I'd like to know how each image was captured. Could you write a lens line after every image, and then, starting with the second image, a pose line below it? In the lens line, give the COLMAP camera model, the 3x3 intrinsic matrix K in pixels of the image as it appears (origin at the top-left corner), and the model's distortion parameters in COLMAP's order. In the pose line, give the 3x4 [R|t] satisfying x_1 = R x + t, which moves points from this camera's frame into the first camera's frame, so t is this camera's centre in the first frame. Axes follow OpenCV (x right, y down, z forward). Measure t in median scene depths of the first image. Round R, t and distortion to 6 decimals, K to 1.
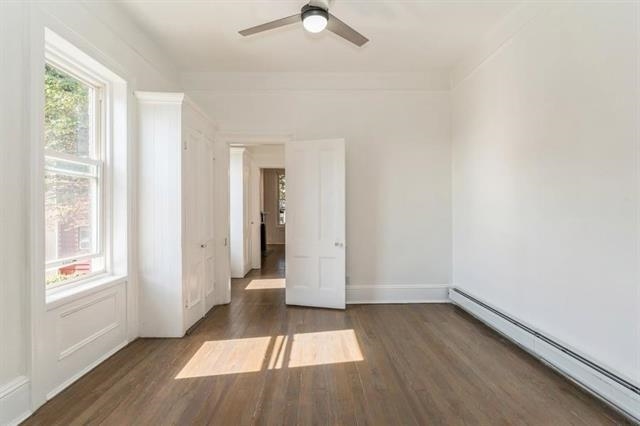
lens RADIAL K [[308.6, 0, 322.0], [0, 308.6, 212.8], [0, 0, 1]] dist [0.003102, 0.001207]
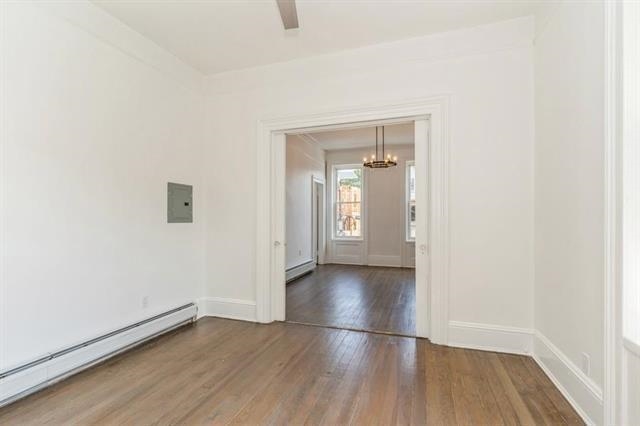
lens RADIAL K [[308.6, 0, 320.3], [0, 308.6, 215.6], [0, 0, 1]] dist [0.003102, 0.001207]
pose [[-0.942590, 0.011282, 0.333762, -0.385864], [0.010945, 0.999936, -0.002890, -0.010901], [-0.333773, 0.000929, -0.942653, 1.731967]]
